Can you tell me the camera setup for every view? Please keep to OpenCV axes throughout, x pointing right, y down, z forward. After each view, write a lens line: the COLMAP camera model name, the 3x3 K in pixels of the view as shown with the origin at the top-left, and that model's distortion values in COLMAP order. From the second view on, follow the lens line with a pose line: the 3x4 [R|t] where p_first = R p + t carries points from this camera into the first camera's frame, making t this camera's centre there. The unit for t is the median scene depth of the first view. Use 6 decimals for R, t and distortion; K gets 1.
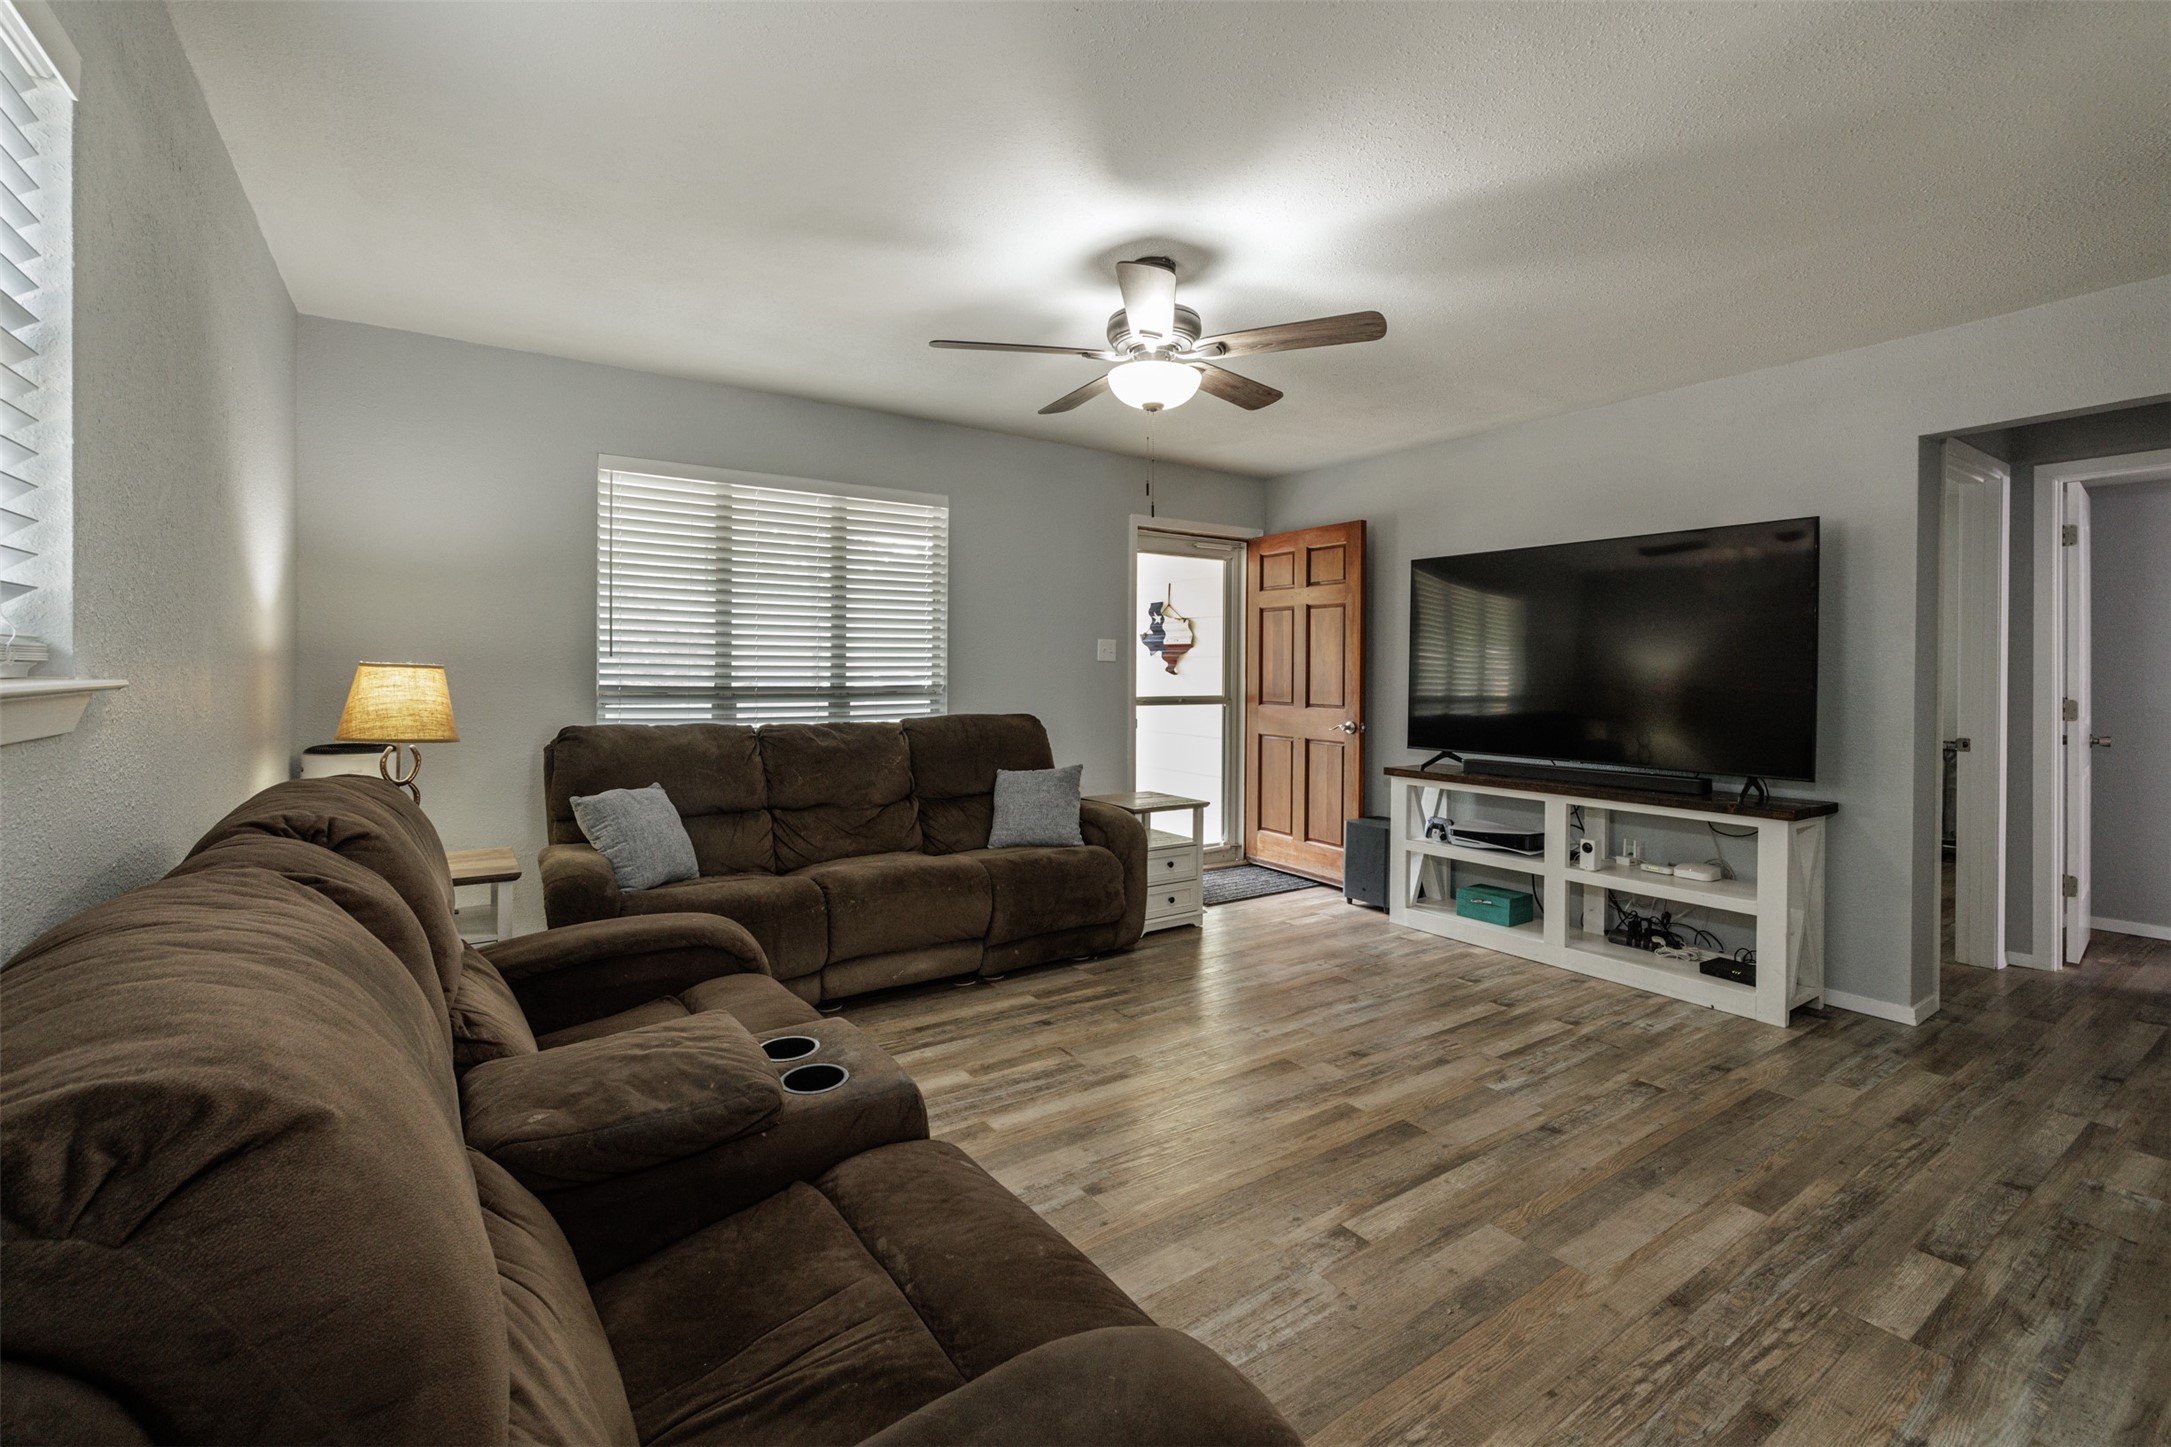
lens RADIAL K [[909.4, 0, 1078.5], [0, 909.4, 712.4], [0, 0, 1]] dist [0.000234, 0.000282]
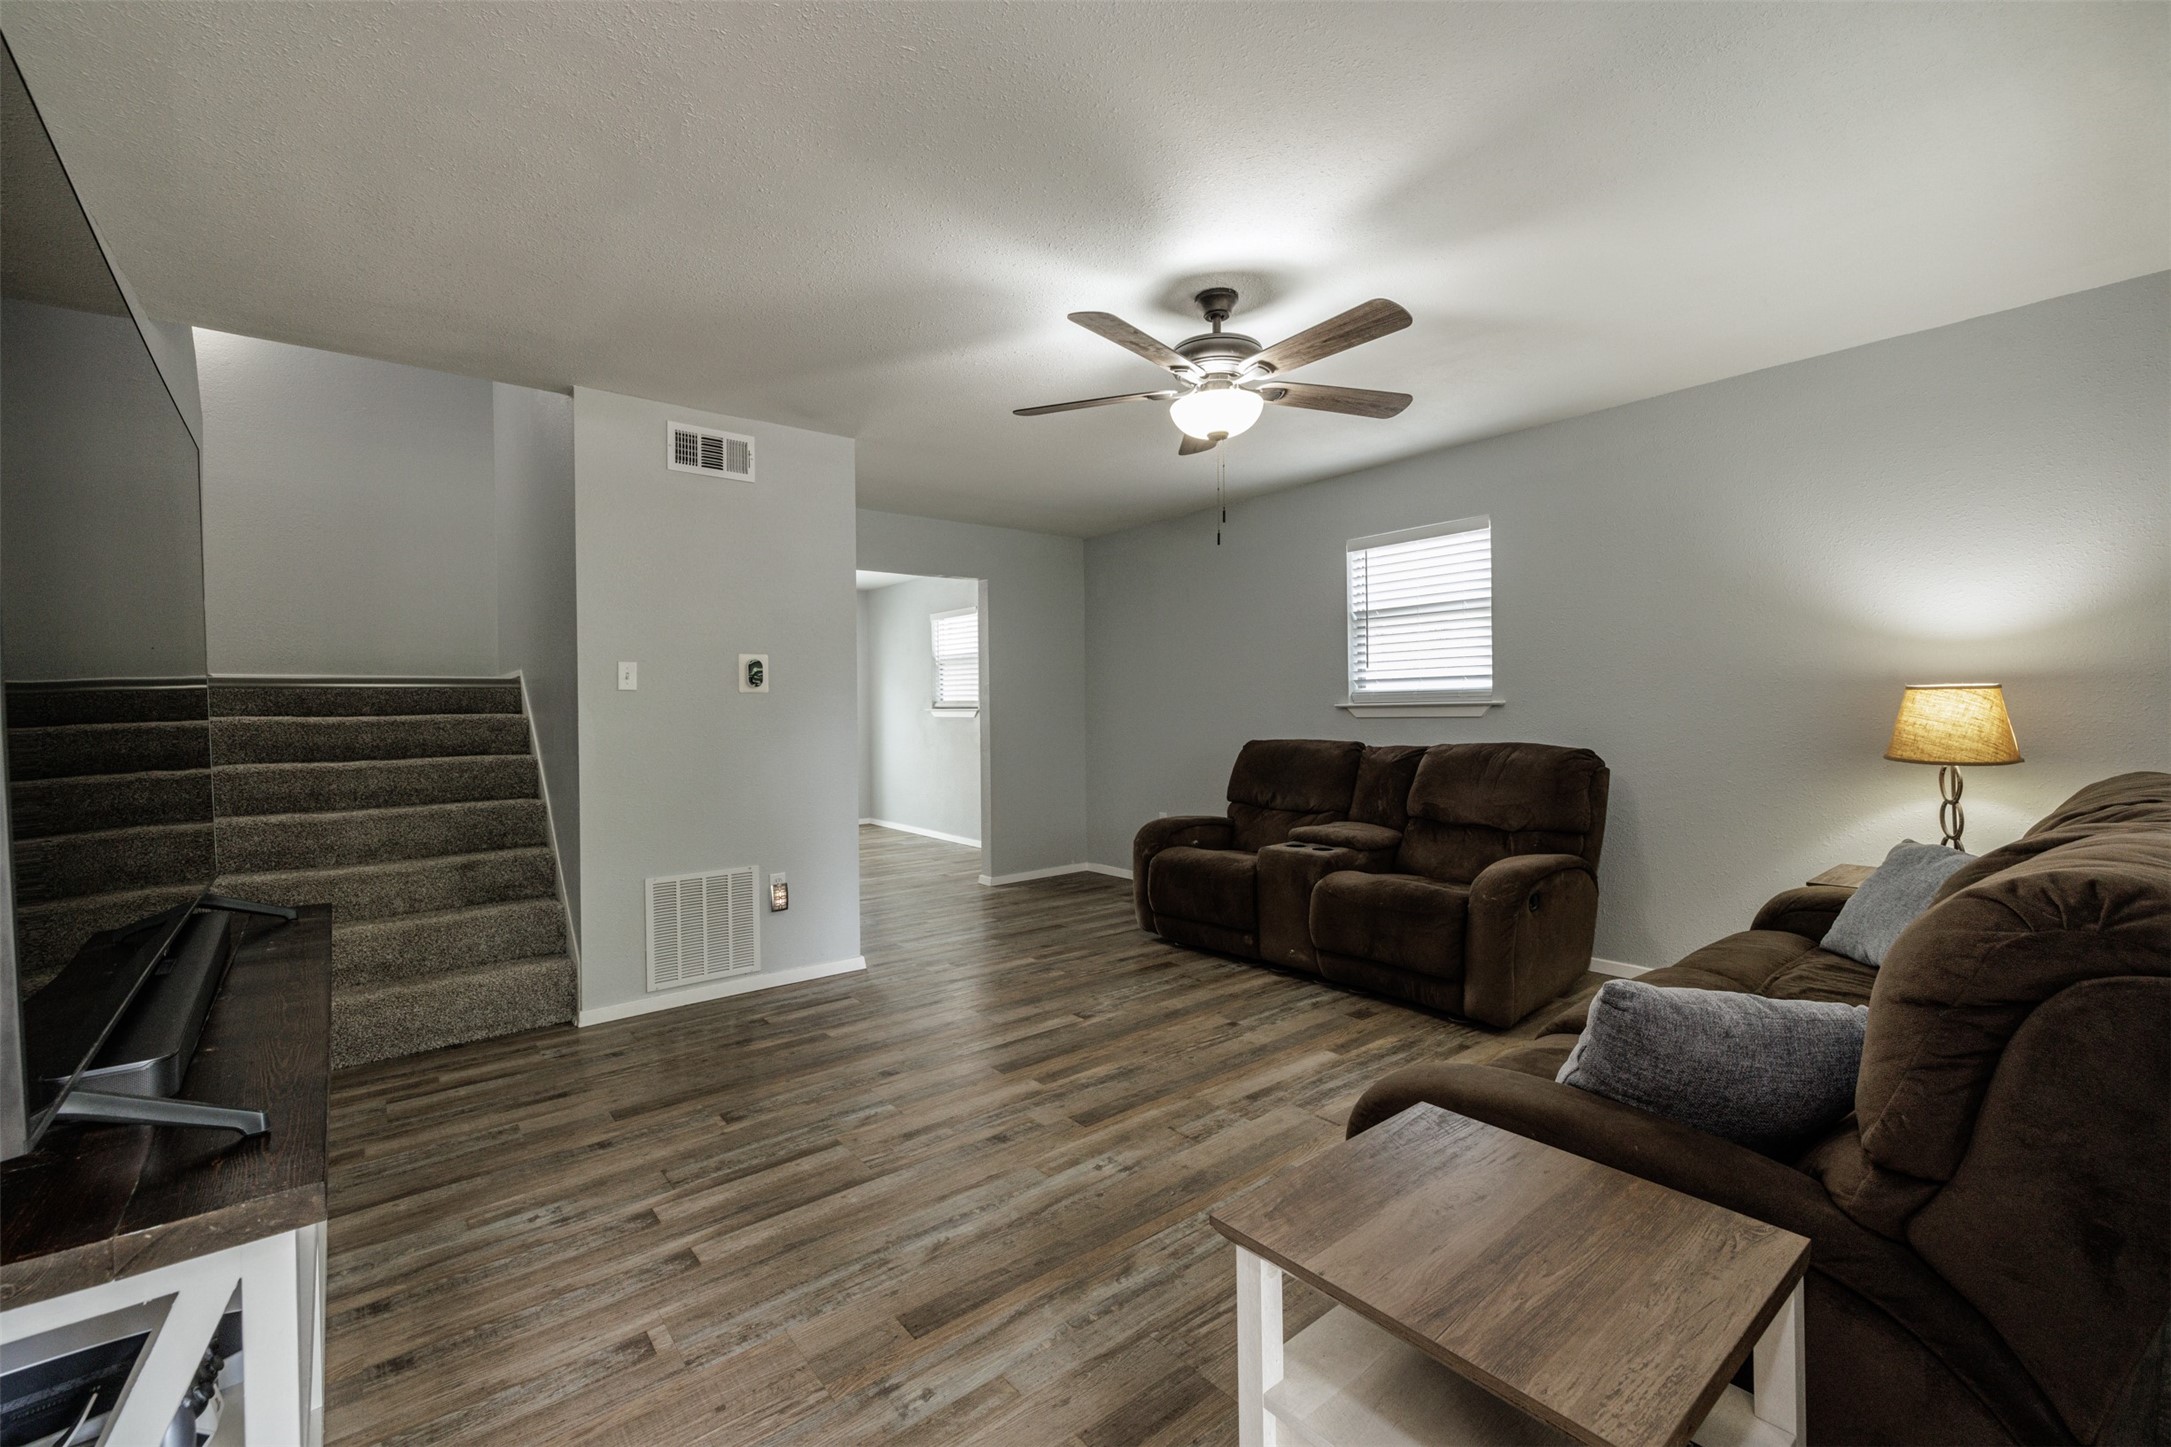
lens RADIAL K [[909.4, 0, 1078.5], [0, 909.4, 712.4], [0, 0, 1]] dist [0.000234, 0.000282]
pose [[-0.996786, 0.006087, -0.079873, 0.306523], [0.002076, 0.998736, 0.050212, -0.076083], [0.080078, 0.049885, -0.995540, 1.895208]]
